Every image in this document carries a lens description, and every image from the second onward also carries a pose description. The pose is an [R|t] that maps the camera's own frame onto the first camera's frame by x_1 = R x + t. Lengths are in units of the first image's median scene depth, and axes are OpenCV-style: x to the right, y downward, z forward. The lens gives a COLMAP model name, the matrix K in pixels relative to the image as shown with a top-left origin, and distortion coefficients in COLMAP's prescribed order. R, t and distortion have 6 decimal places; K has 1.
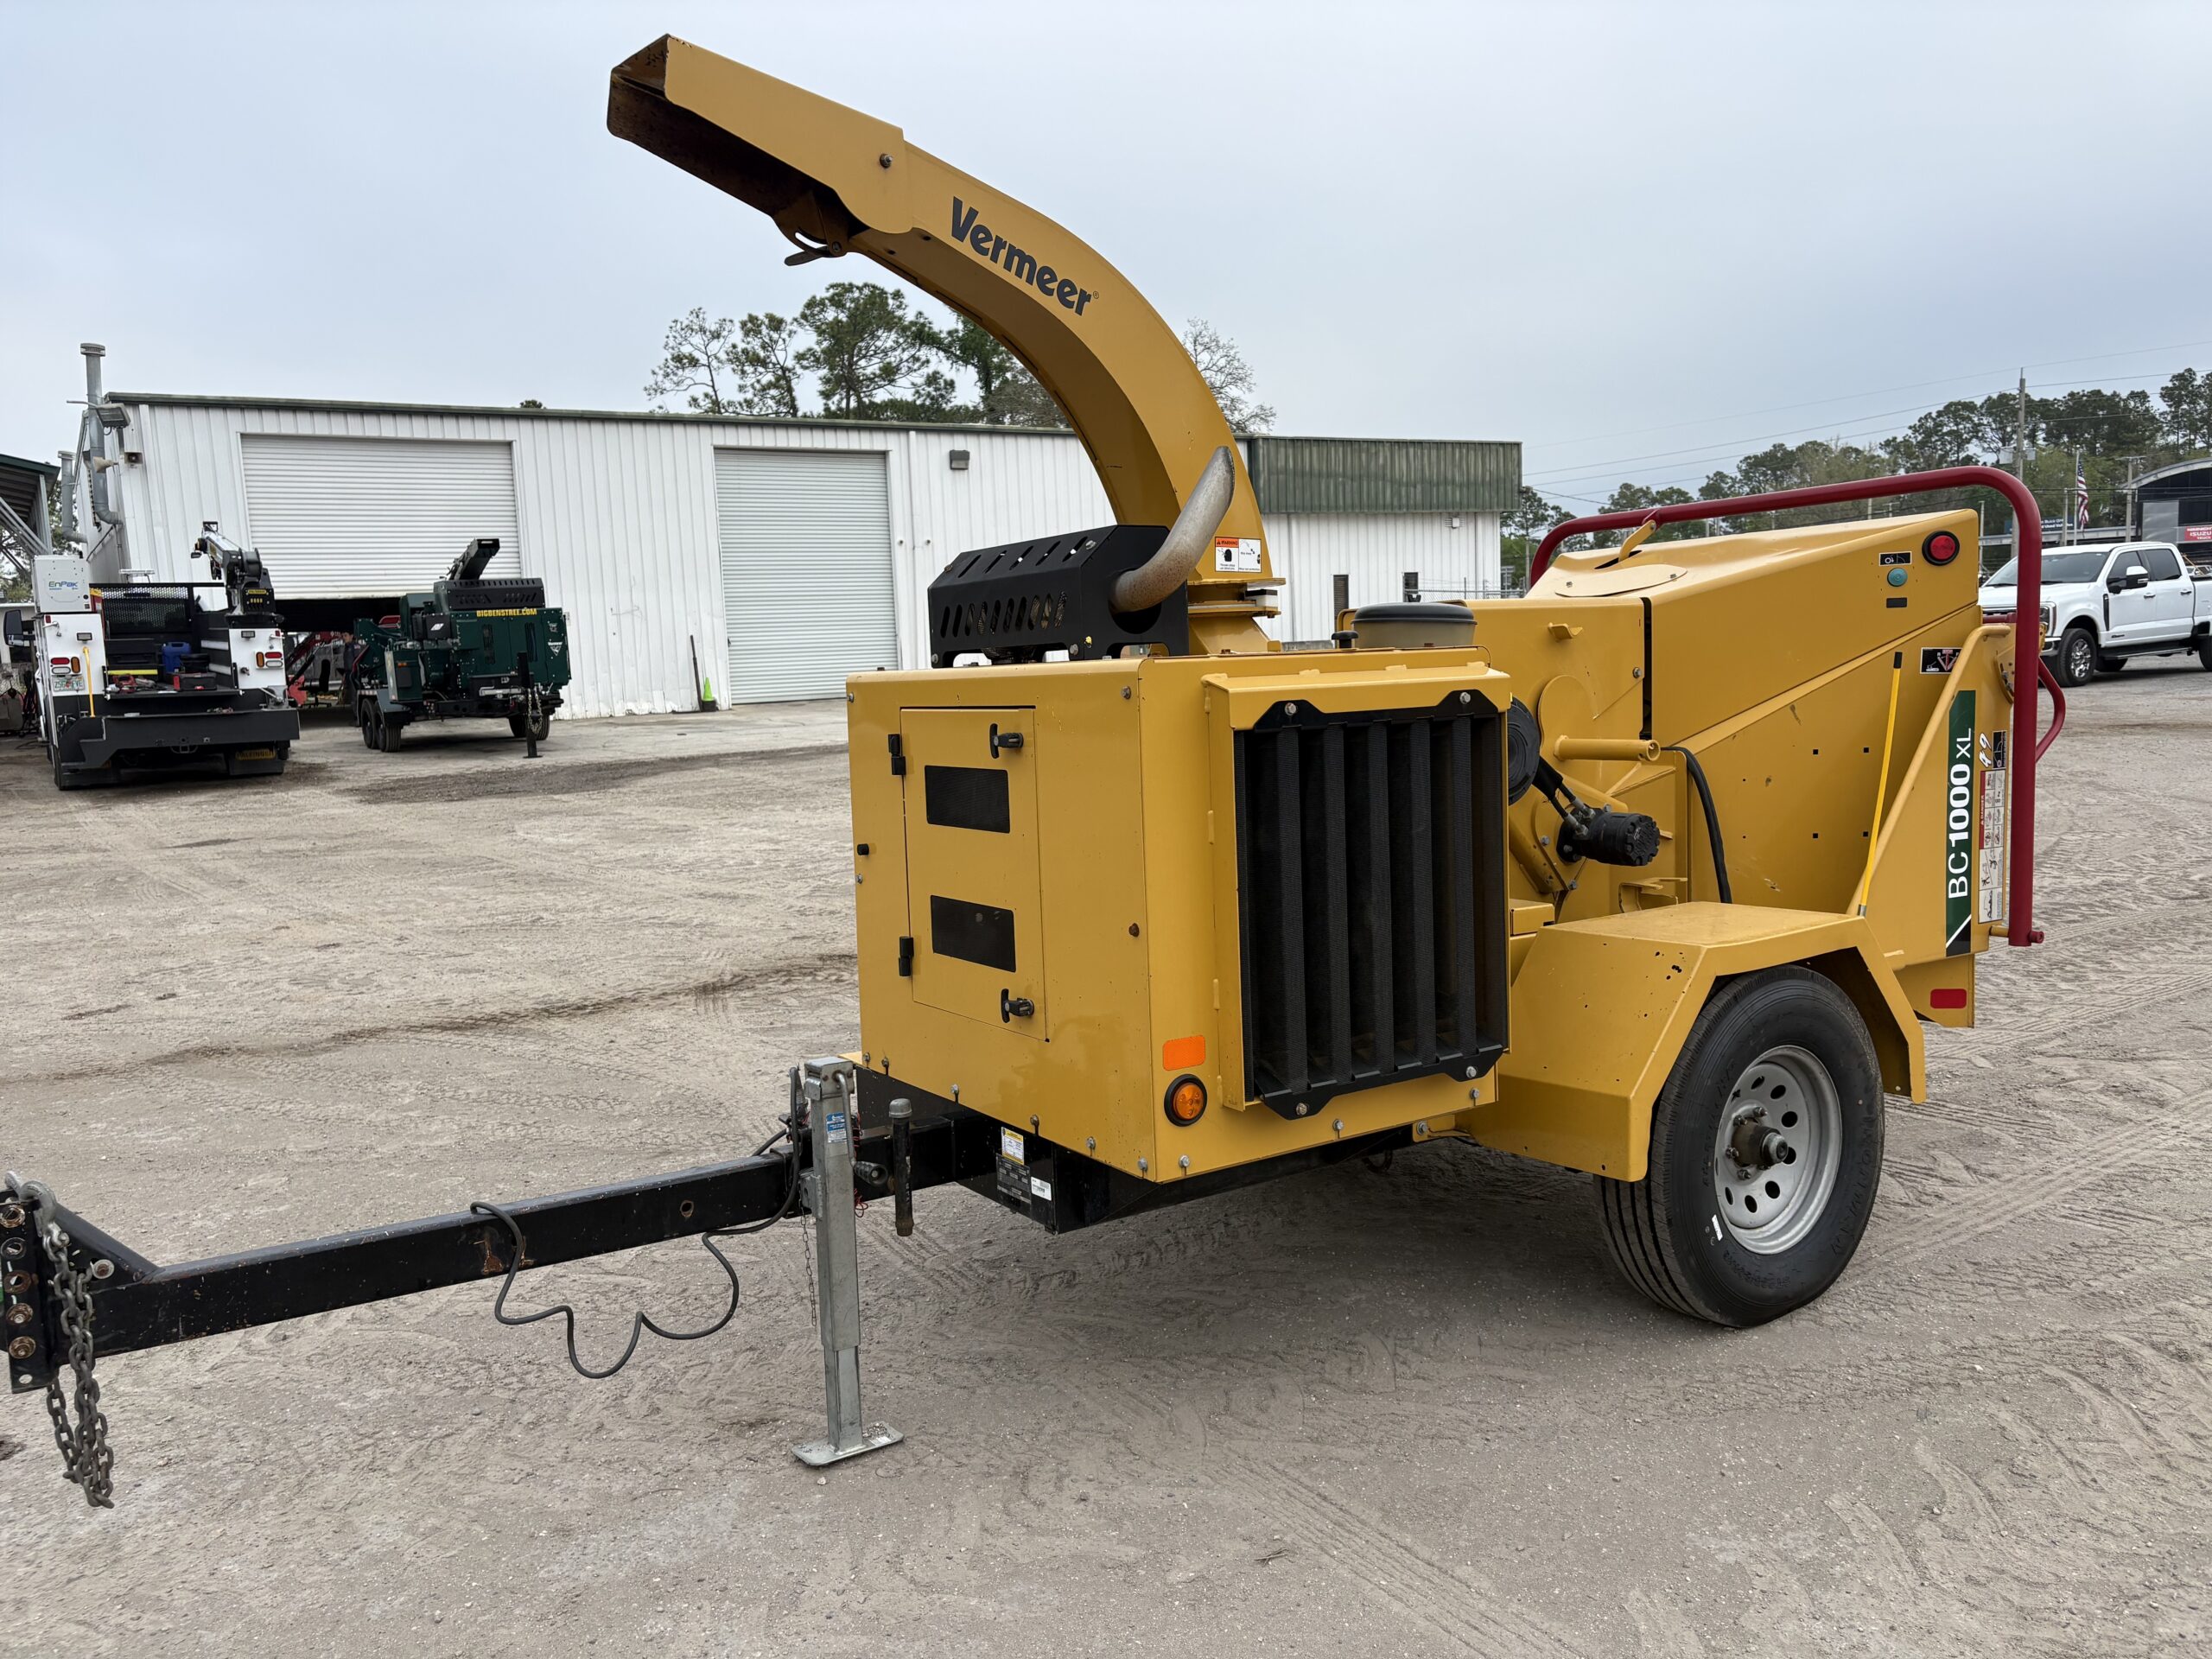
lens RADIAL K [[1663.7, 0, 1110.7], [0, 1663.7, 825.9], [0, 0, 1]] dist [0.037178, -0.039321]
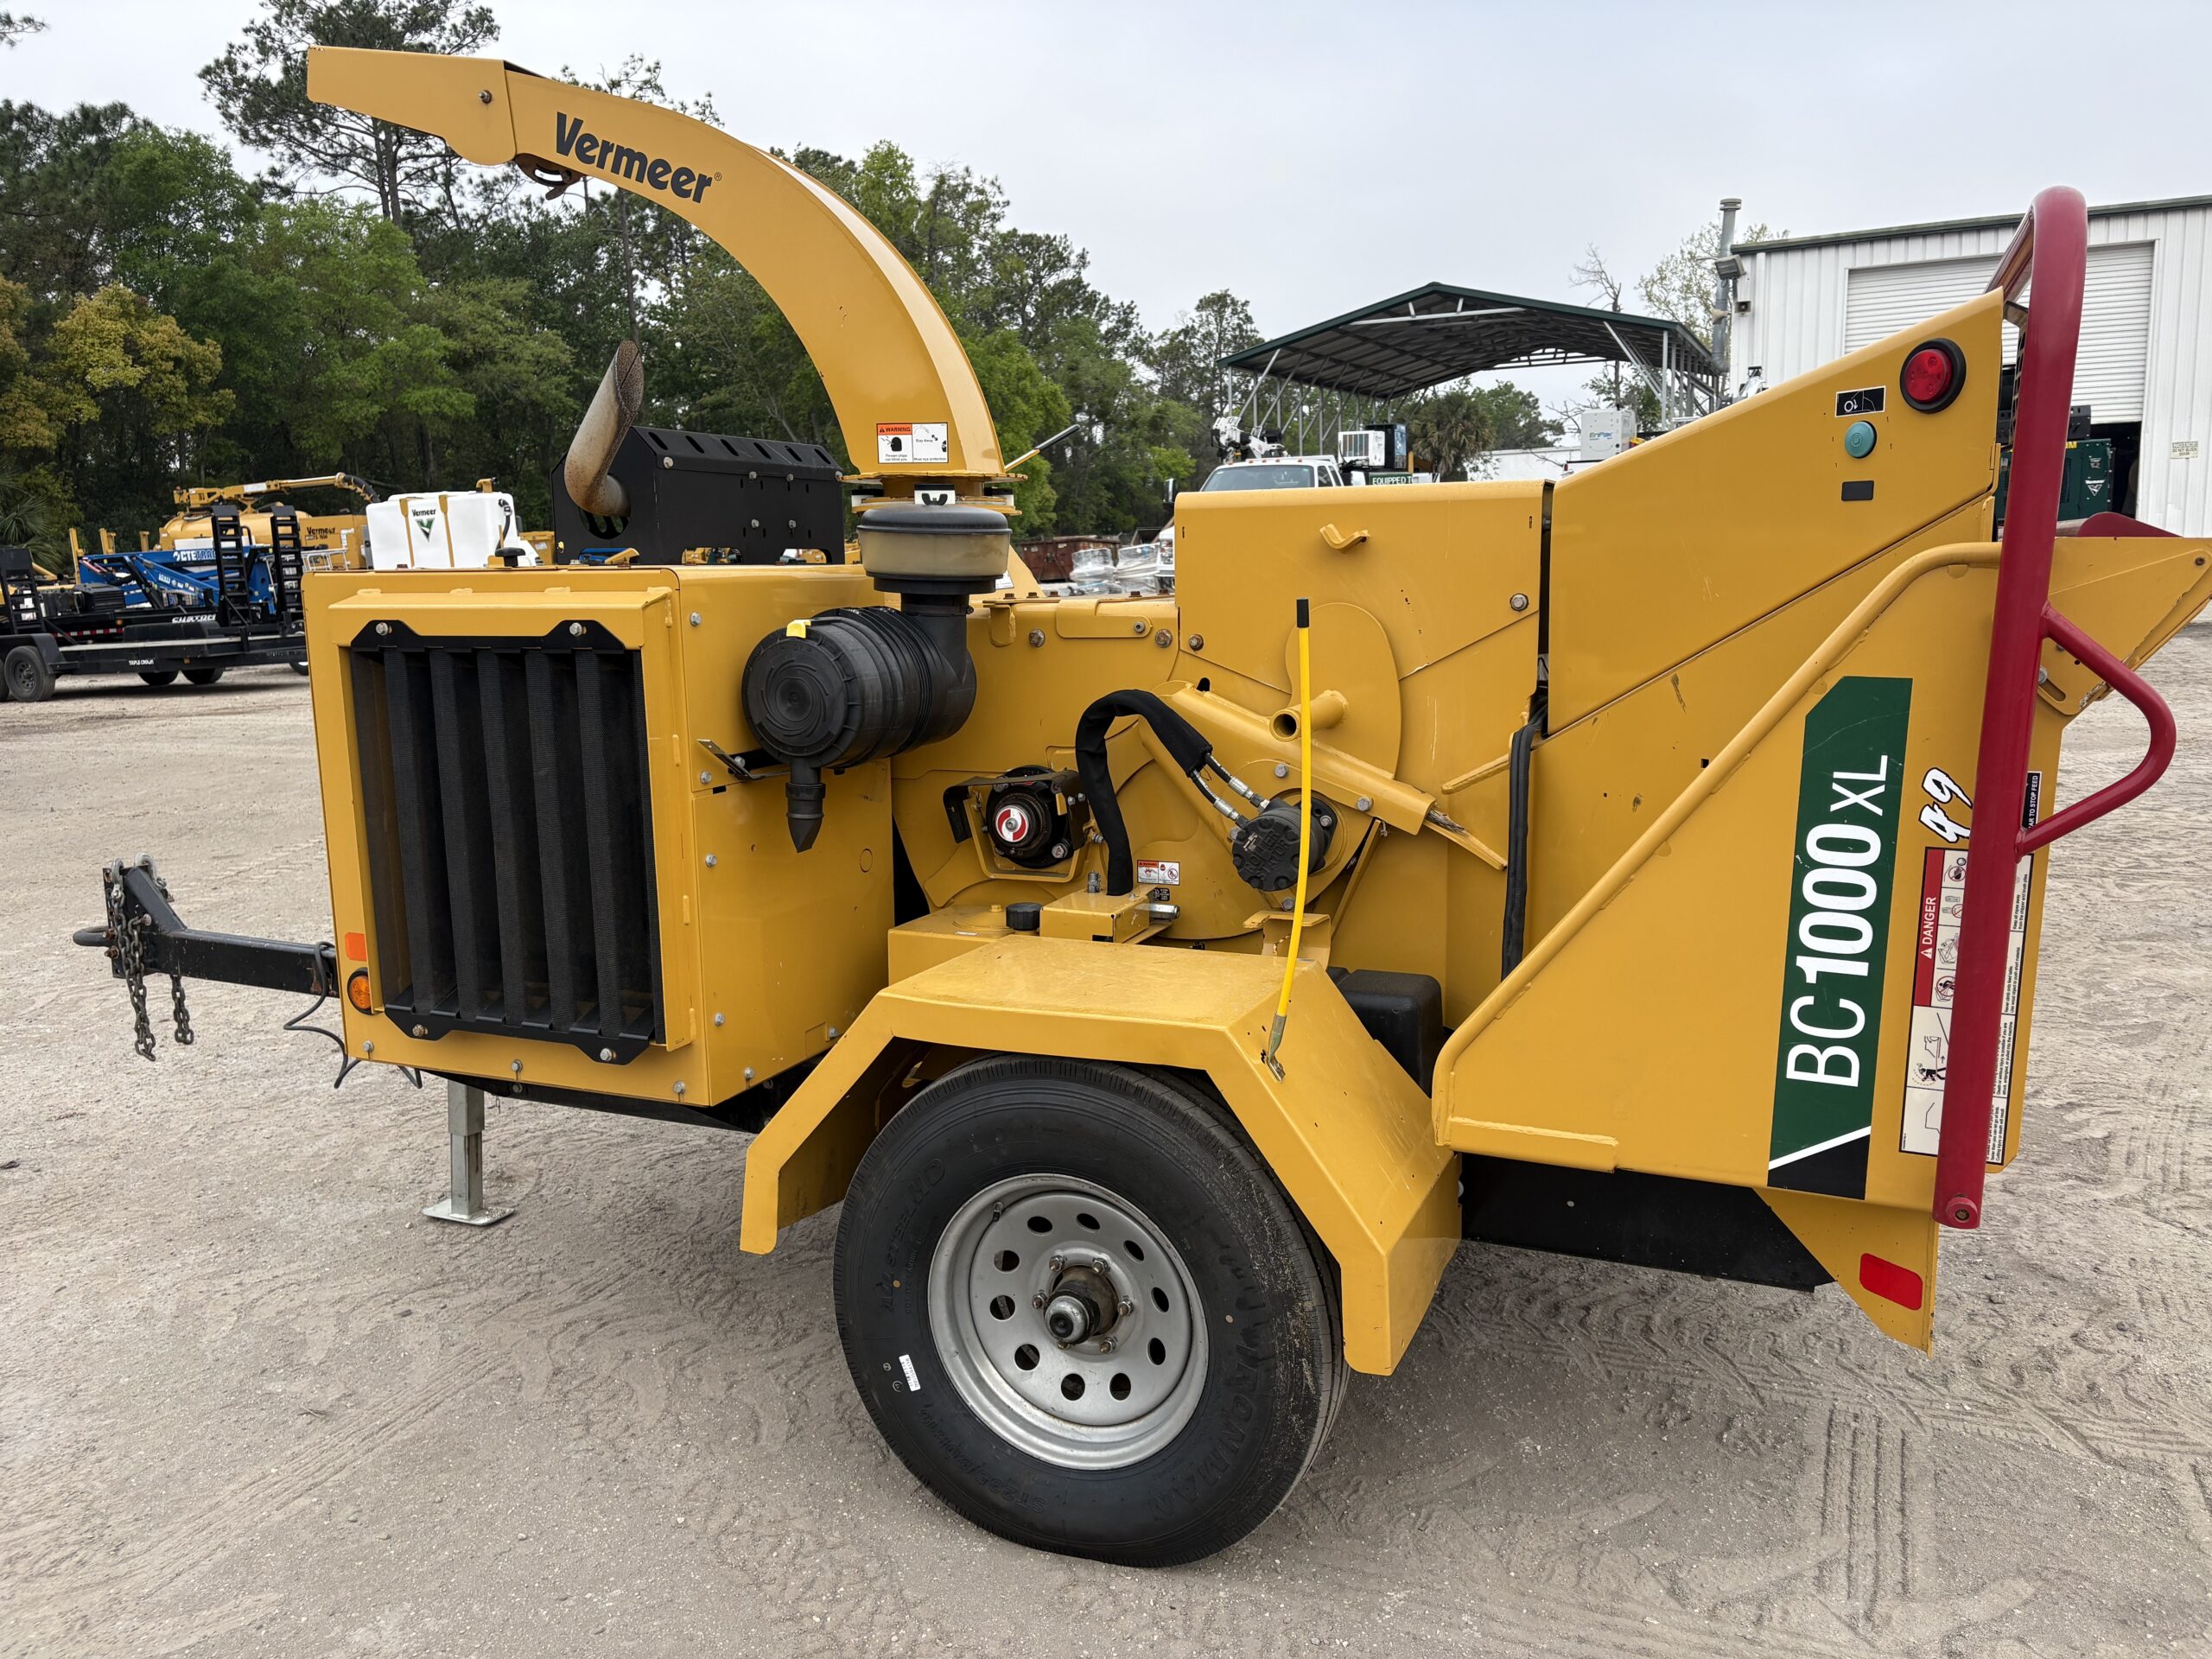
lens RADIAL K [[1686.5, 0, 1106.0], [0, 1686.5, 829.5], [0, 0, 1]] dist [0.010583, 0.069269]
pose [[0.543125, 0.163331, -0.823613, 0.934983], [-0.083394, 0.986541, 0.140648, -0.102171], [0.835500, -0.007706, 0.549436, 0.630828]]
